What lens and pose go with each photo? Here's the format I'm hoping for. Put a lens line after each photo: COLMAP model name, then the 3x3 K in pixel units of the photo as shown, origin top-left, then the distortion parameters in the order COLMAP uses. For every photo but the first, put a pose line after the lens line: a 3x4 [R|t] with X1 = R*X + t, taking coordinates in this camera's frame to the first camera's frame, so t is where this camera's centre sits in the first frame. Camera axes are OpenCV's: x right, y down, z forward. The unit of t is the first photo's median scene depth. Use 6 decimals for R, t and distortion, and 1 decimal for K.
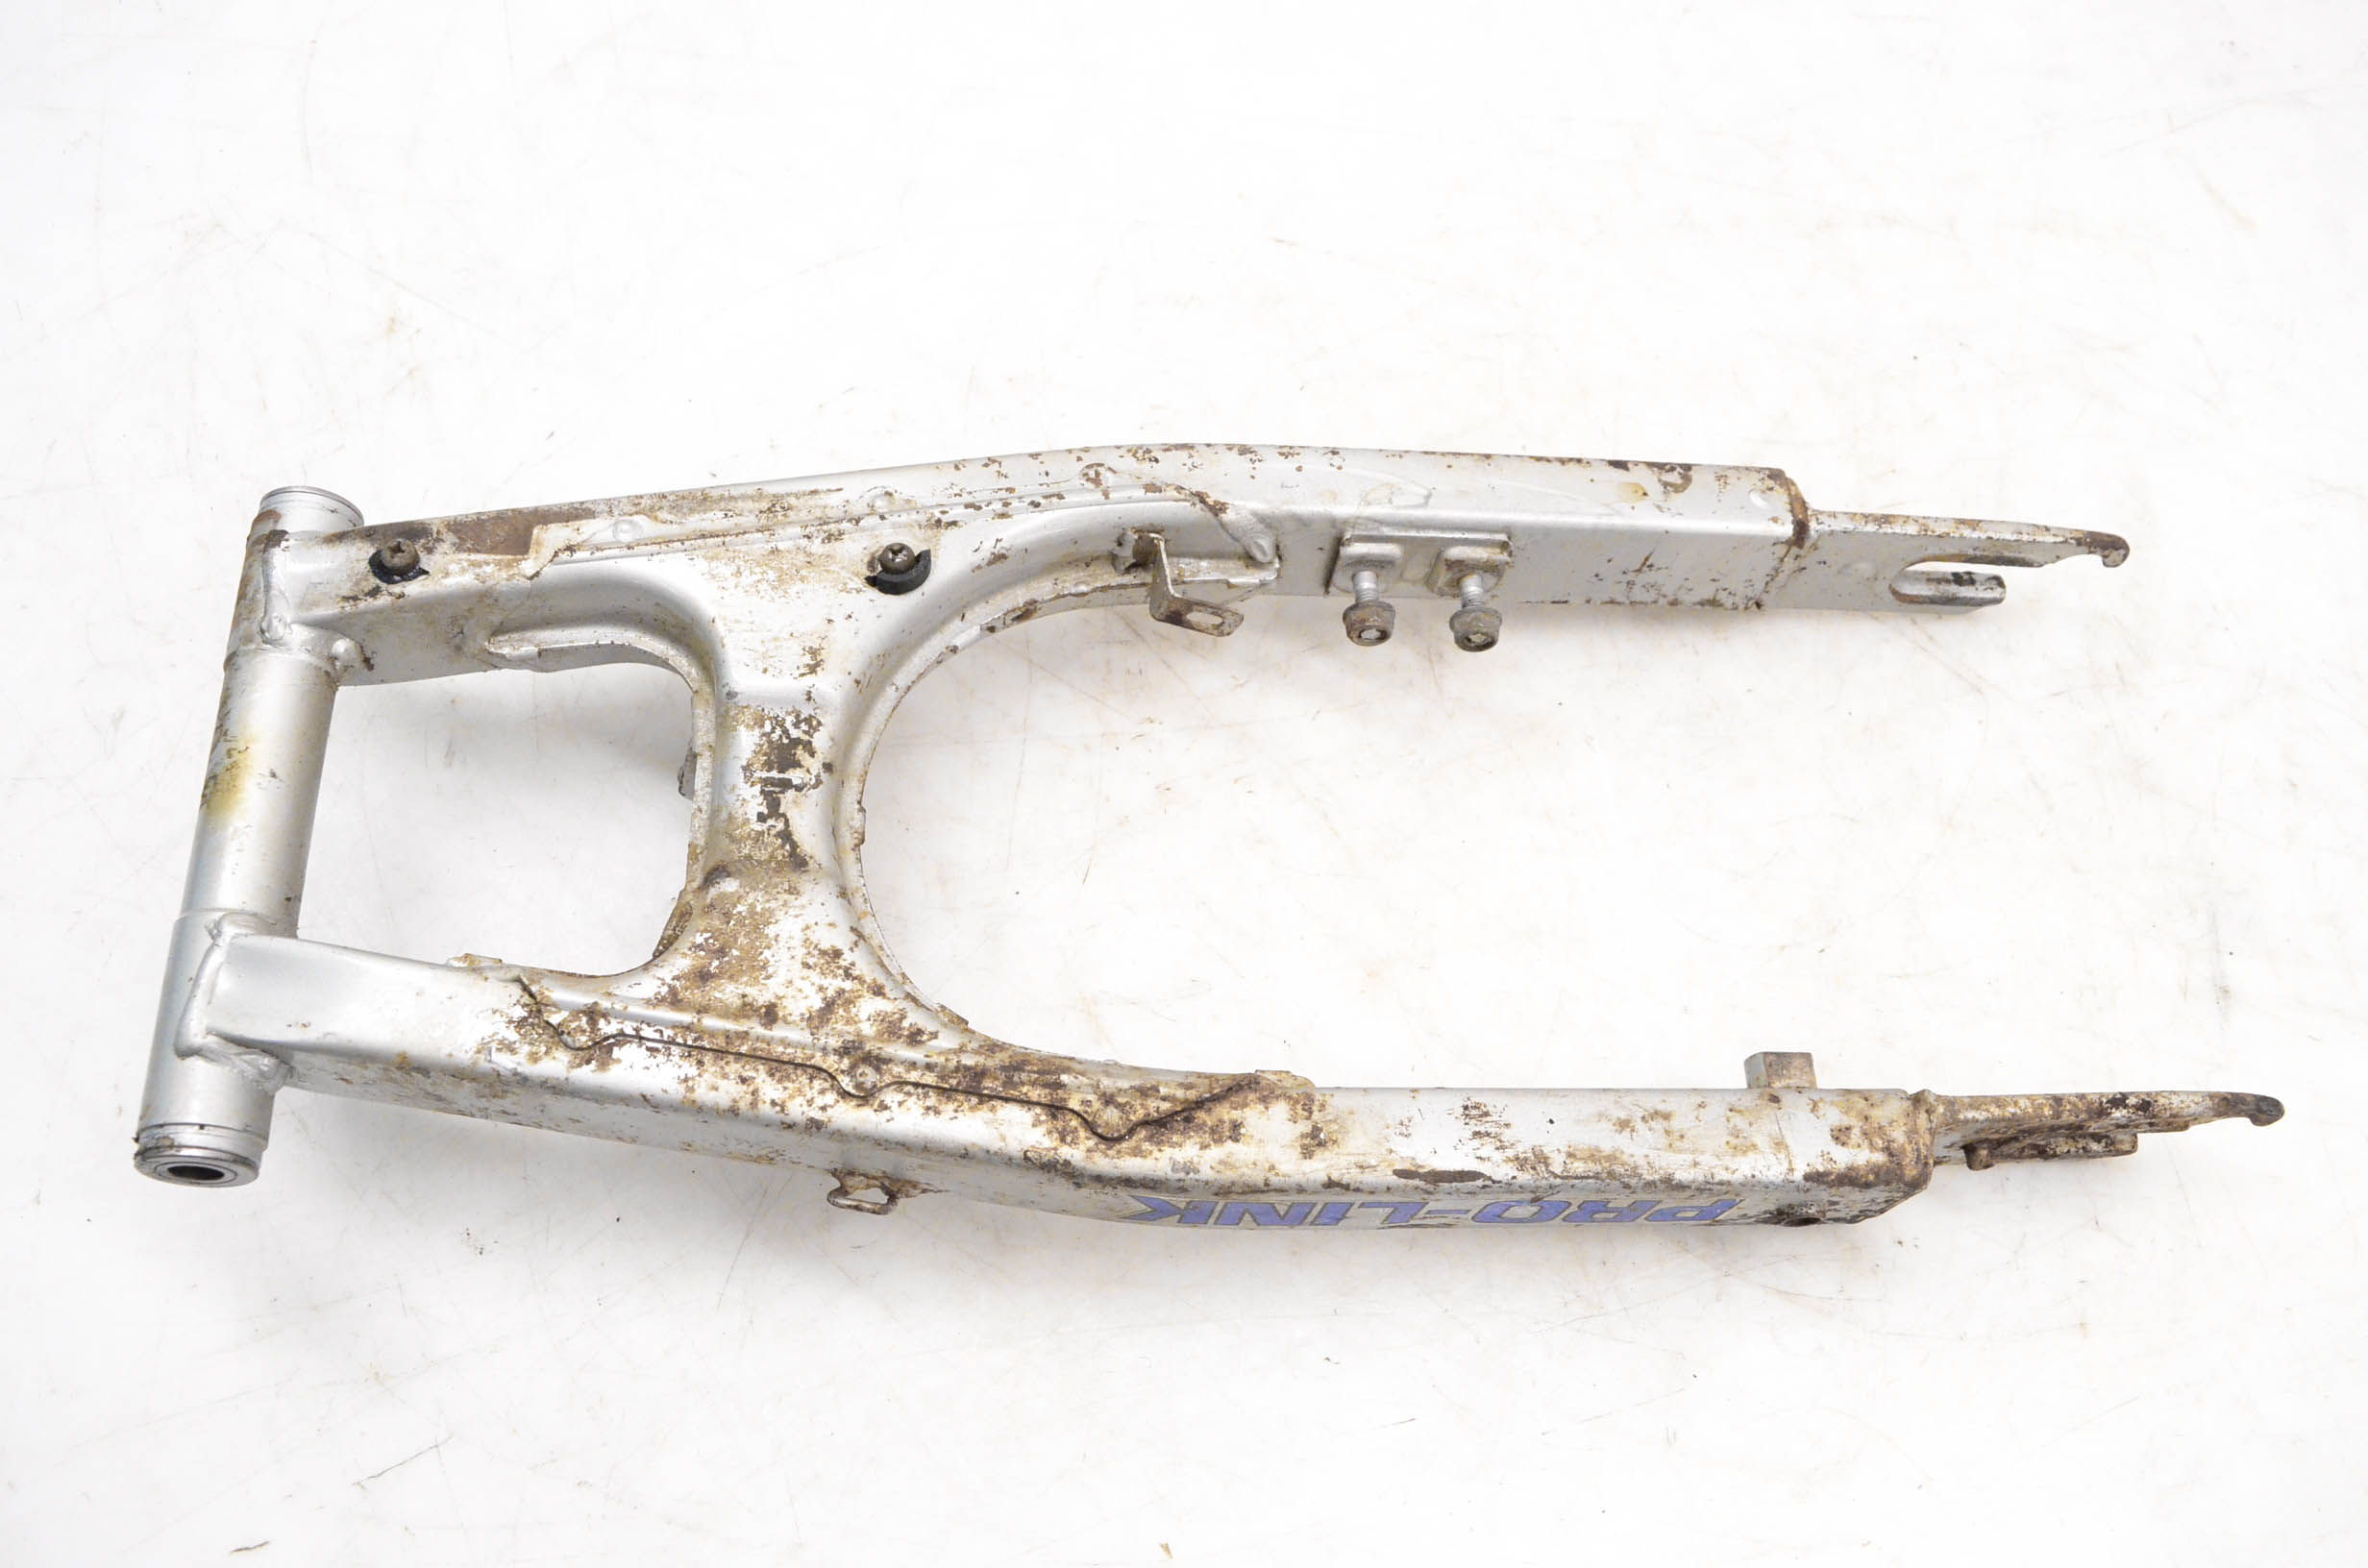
lens RADIAL K [[2084.3, 0, 1194.6], [0, 2084.3, 786.1], [0, 0, 1]] dist [-0.087569, 0.015752]
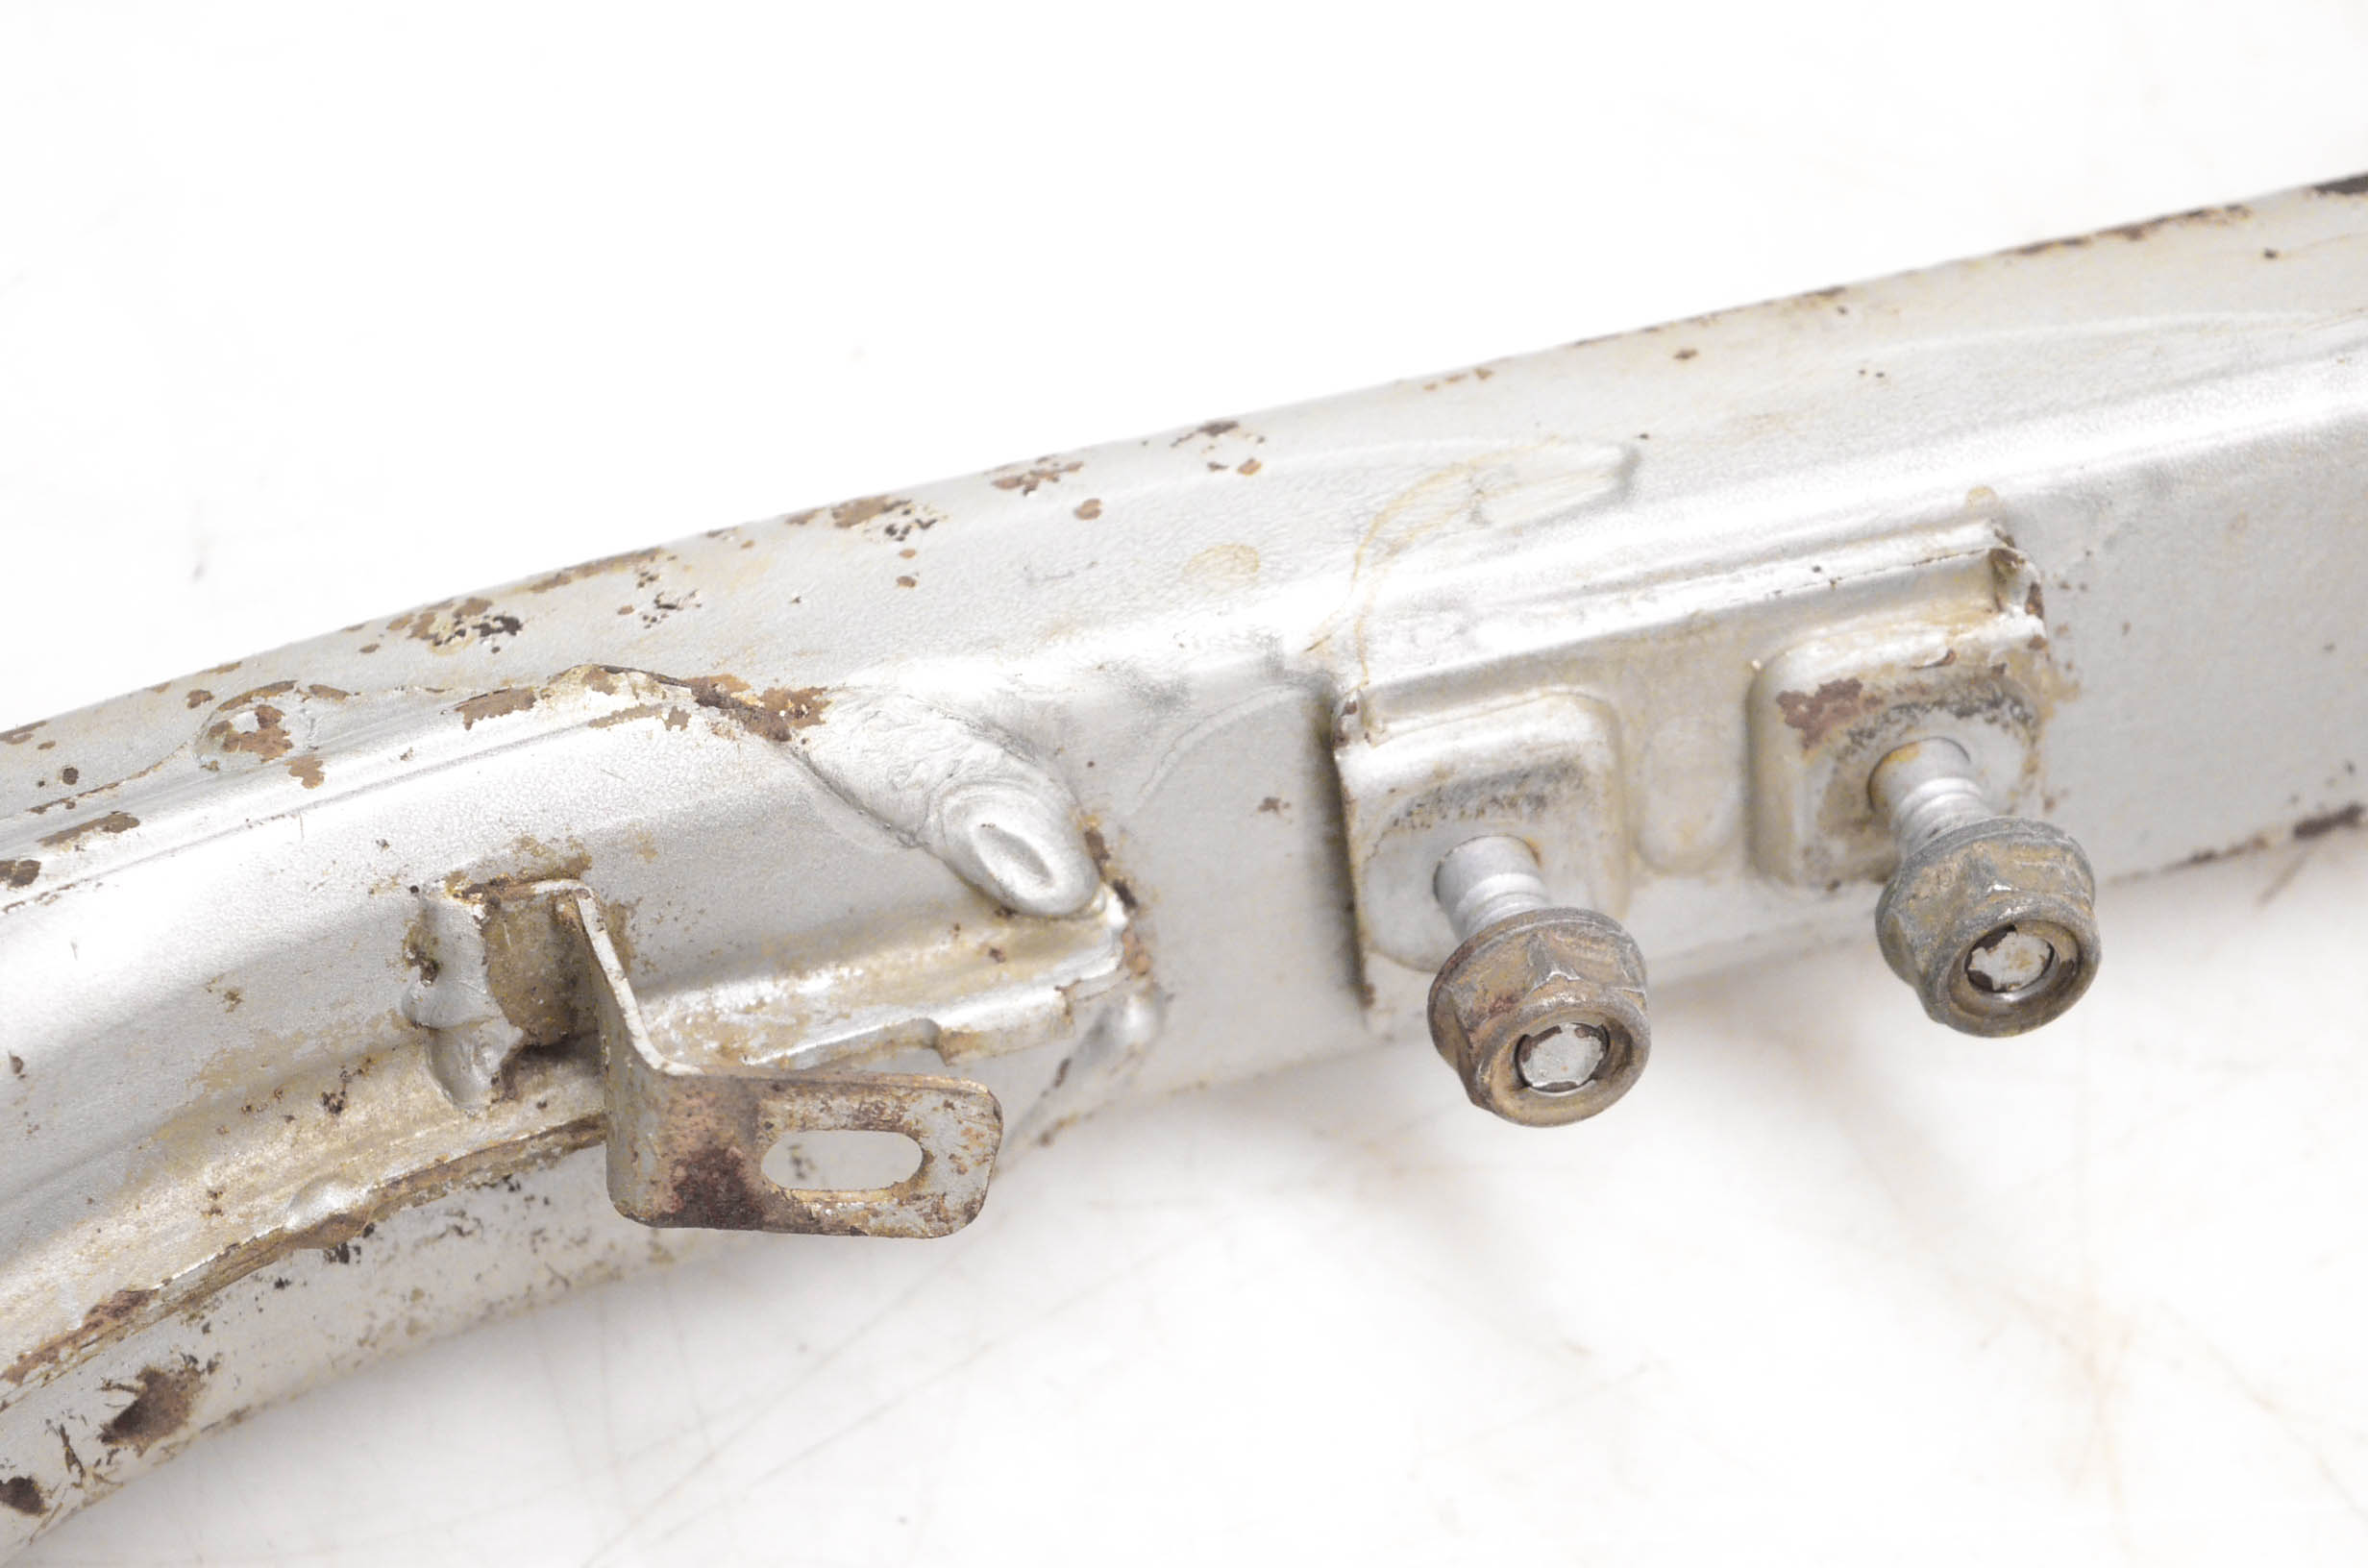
lens RADIAL K [[5435.3, 0, 1176.1], [0, 5435.3, 788.0], [0, 0, 1]] dist [0.099059, 0.000000]
pose [[0.960118, -0.279194, -0.014996, 0.060608], [0.254748, 0.895632, -0.364618, 0.113342], [0.115230, 0.346256, 0.931036, 0.413735]]
